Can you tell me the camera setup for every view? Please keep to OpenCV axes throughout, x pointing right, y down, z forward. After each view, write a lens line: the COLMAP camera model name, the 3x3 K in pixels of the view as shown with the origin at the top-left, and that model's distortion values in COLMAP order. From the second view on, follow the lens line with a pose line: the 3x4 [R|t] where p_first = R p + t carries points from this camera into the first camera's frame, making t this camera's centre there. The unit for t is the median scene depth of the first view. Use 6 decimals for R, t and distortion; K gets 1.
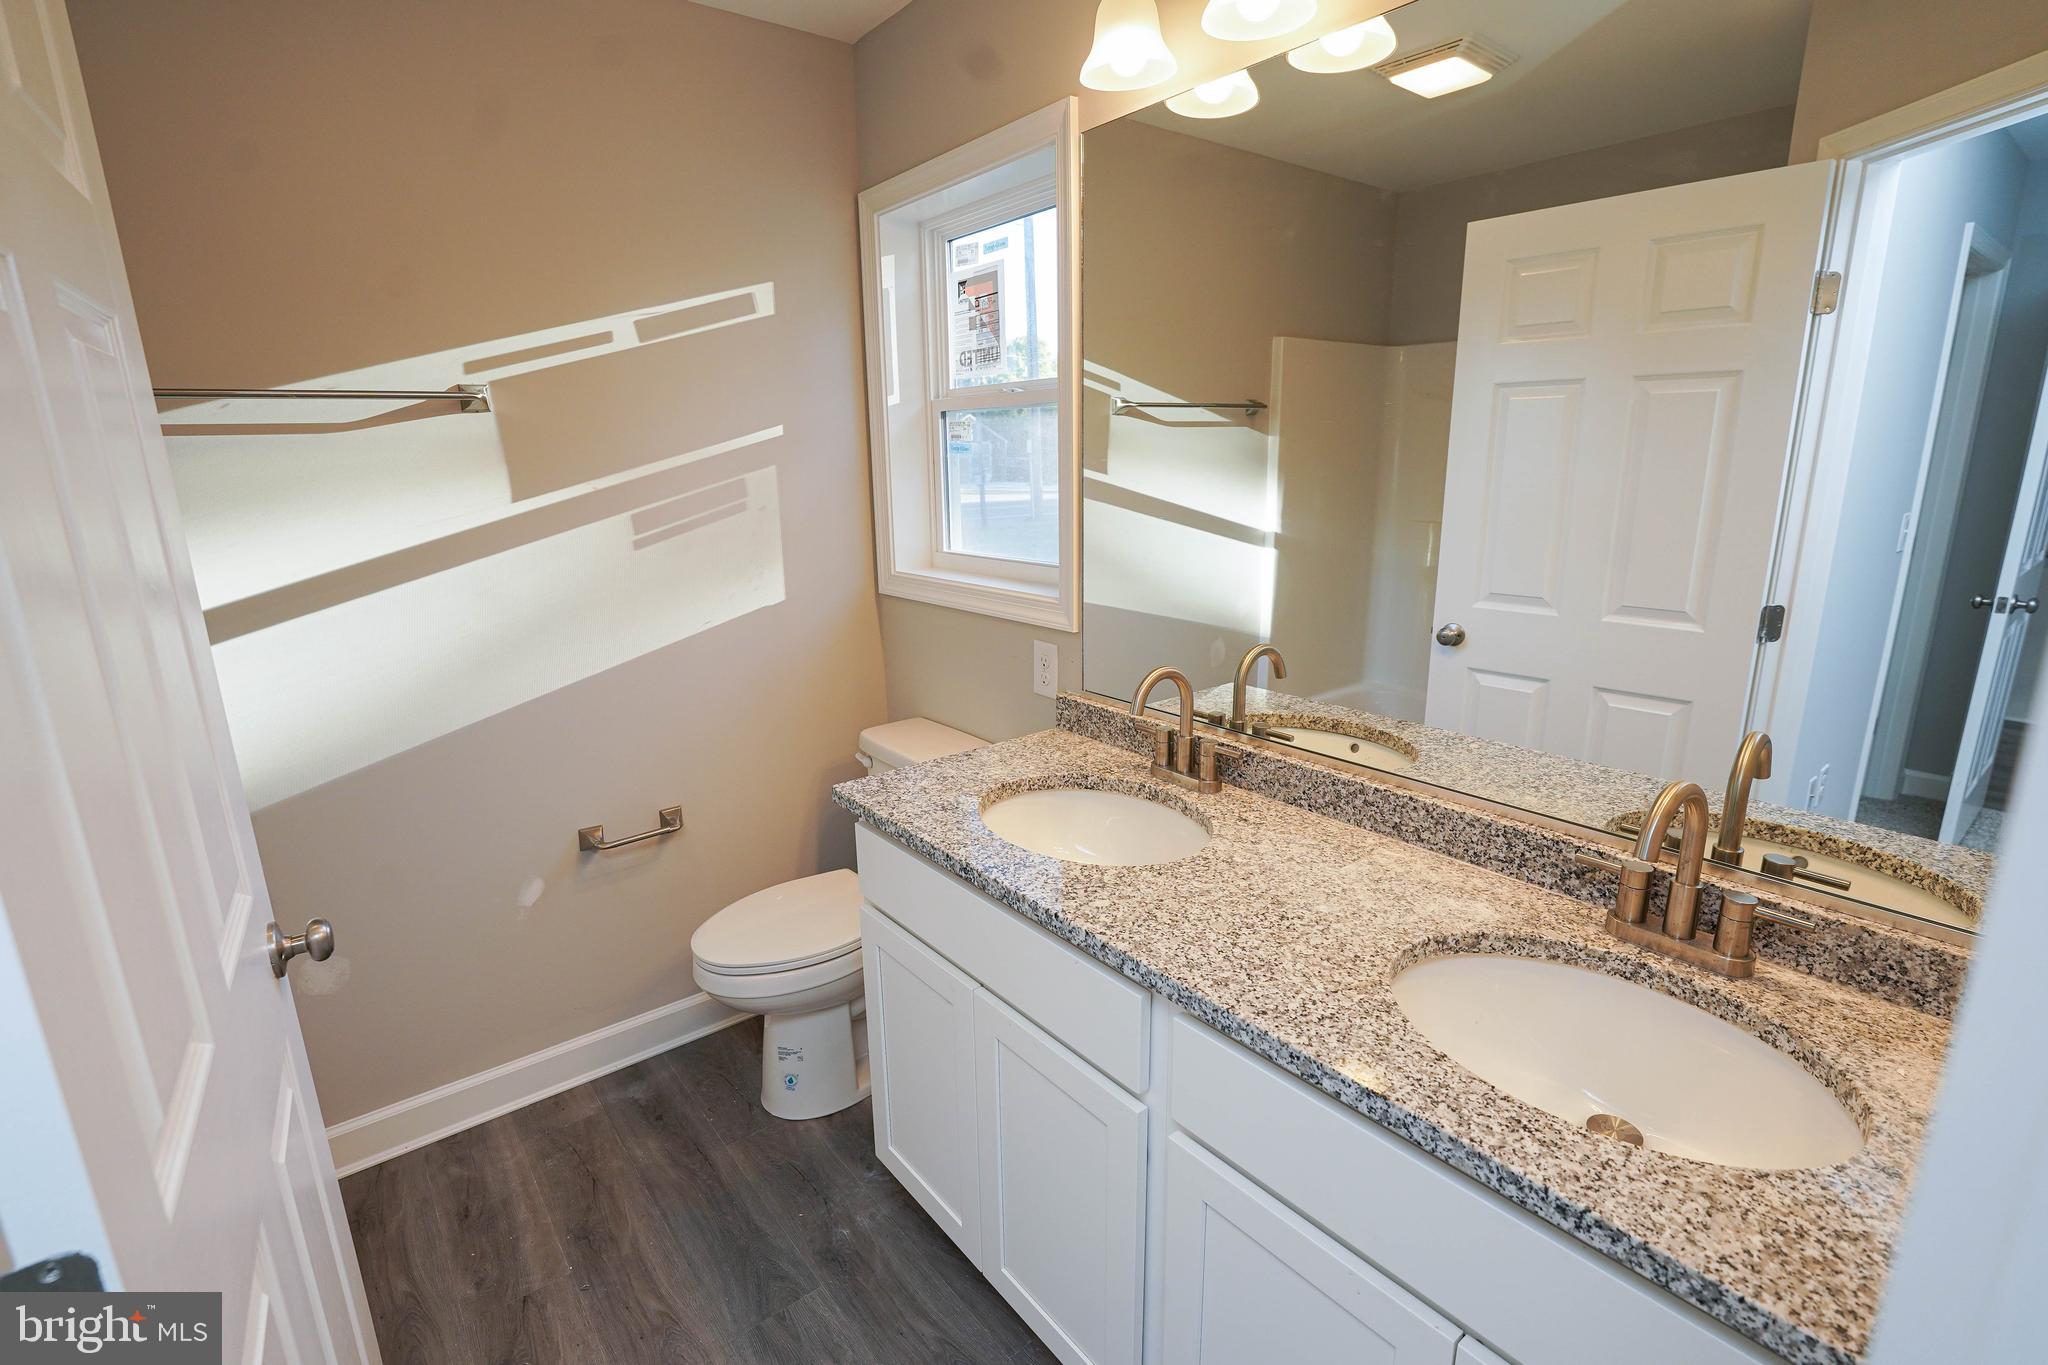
lens RADIAL K [[939.6, 0, 1004.2], [0, 939.6, 680.0], [0, 0, 1]] dist [-0.015730, 0.000770]
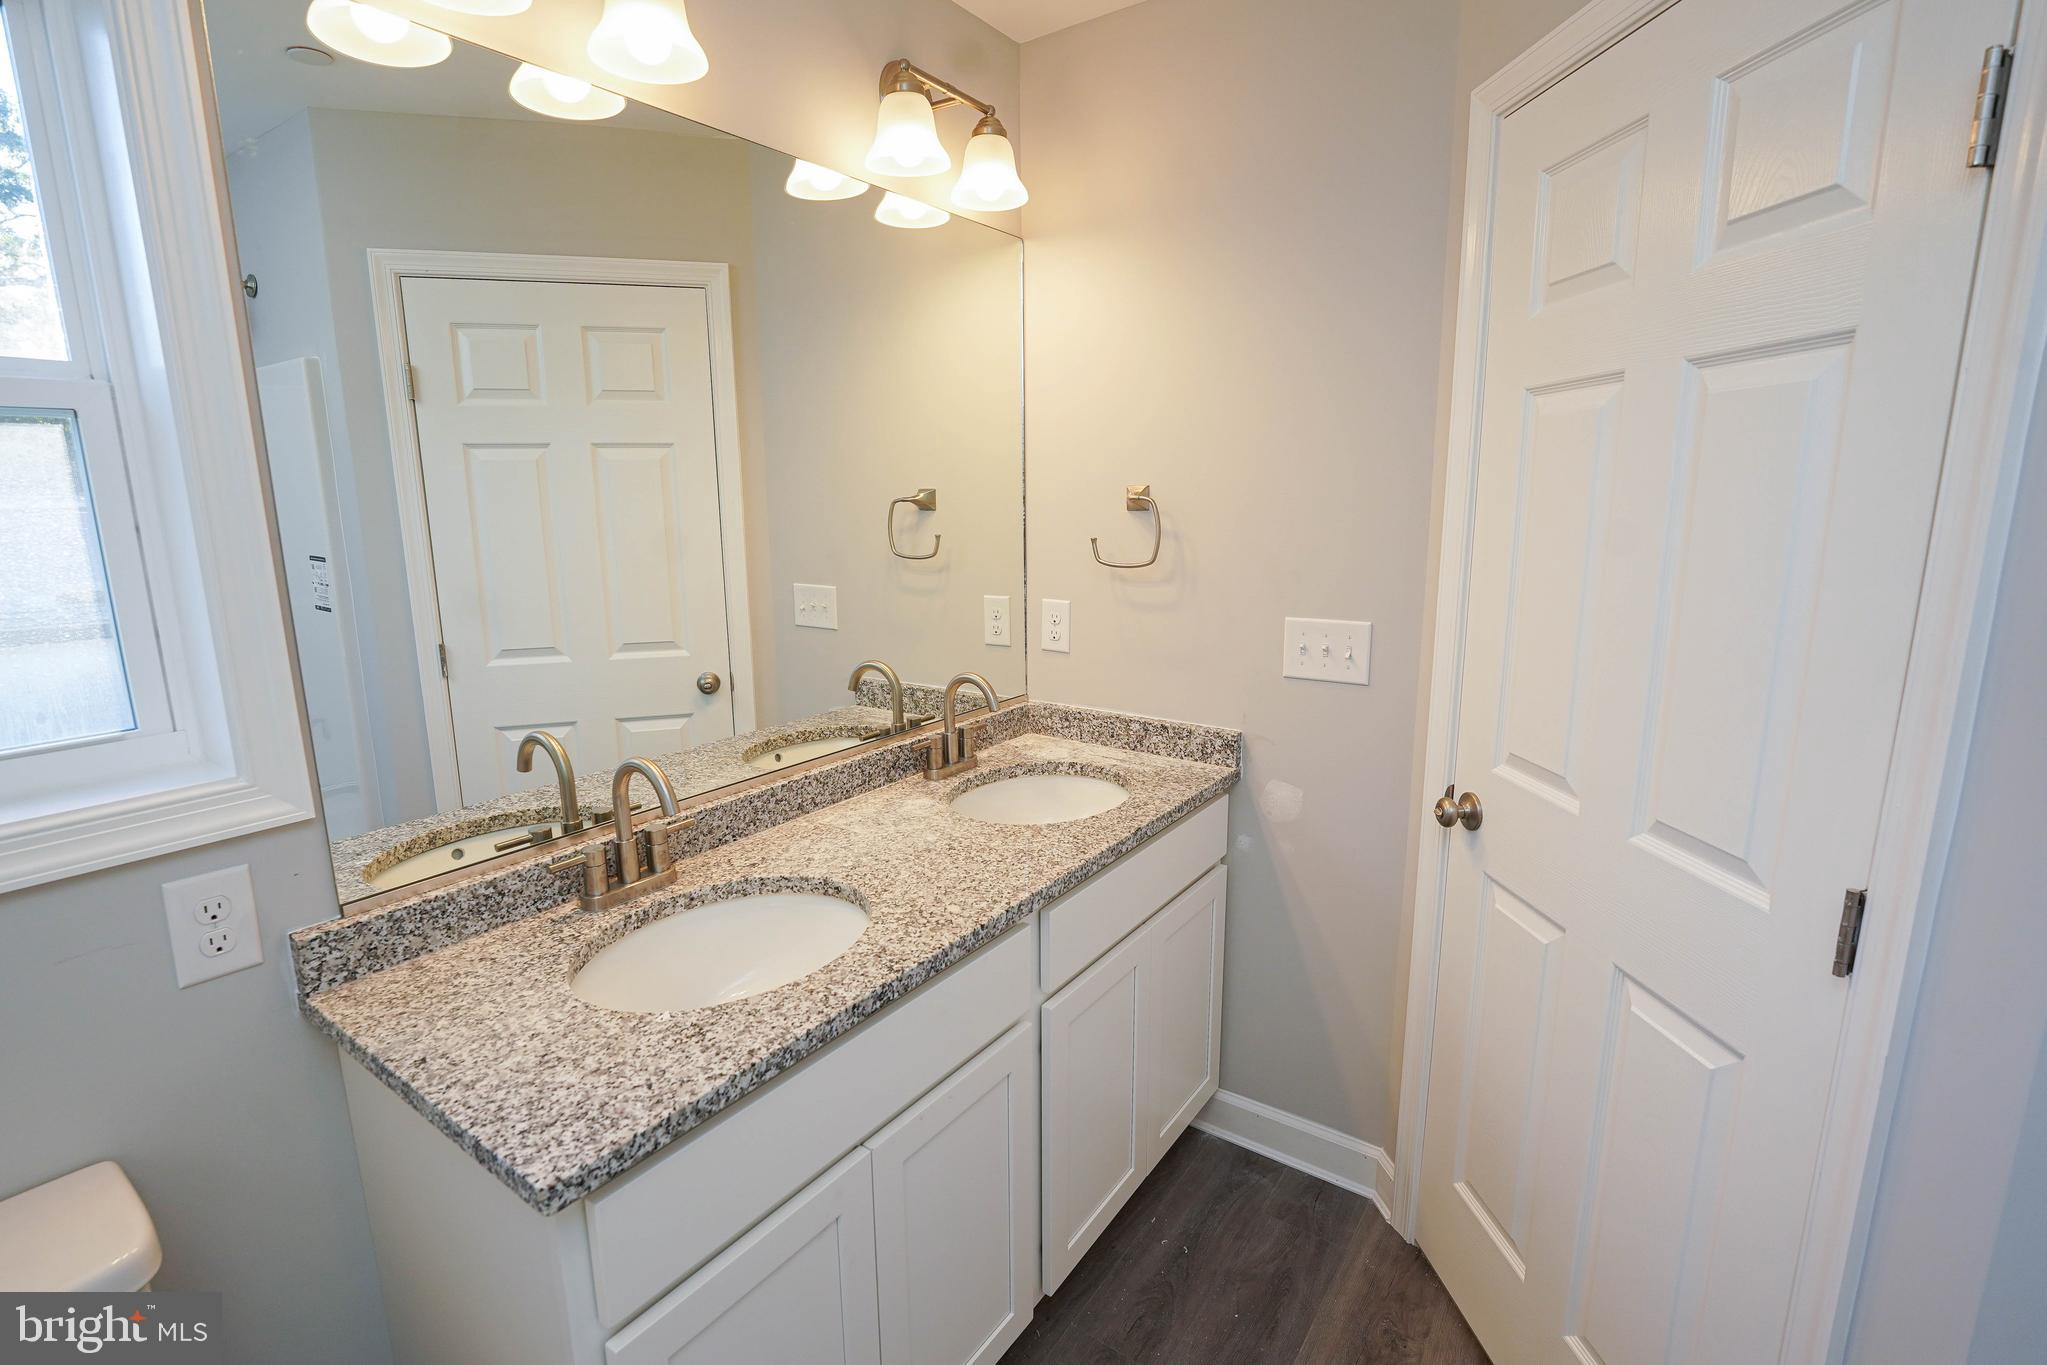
lens RADIAL K [[931.9, 0, 1015.1], [0, 931.9, 677.7], [0, 0, 1]] dist [-0.000978, 0.000074]
pose [[-0.285424, -0.158622, 0.945184, -0.791275], [0.248612, 0.940196, 0.232860, -0.216404], [-0.925594, 0.301448, -0.228919, 0.986089]]
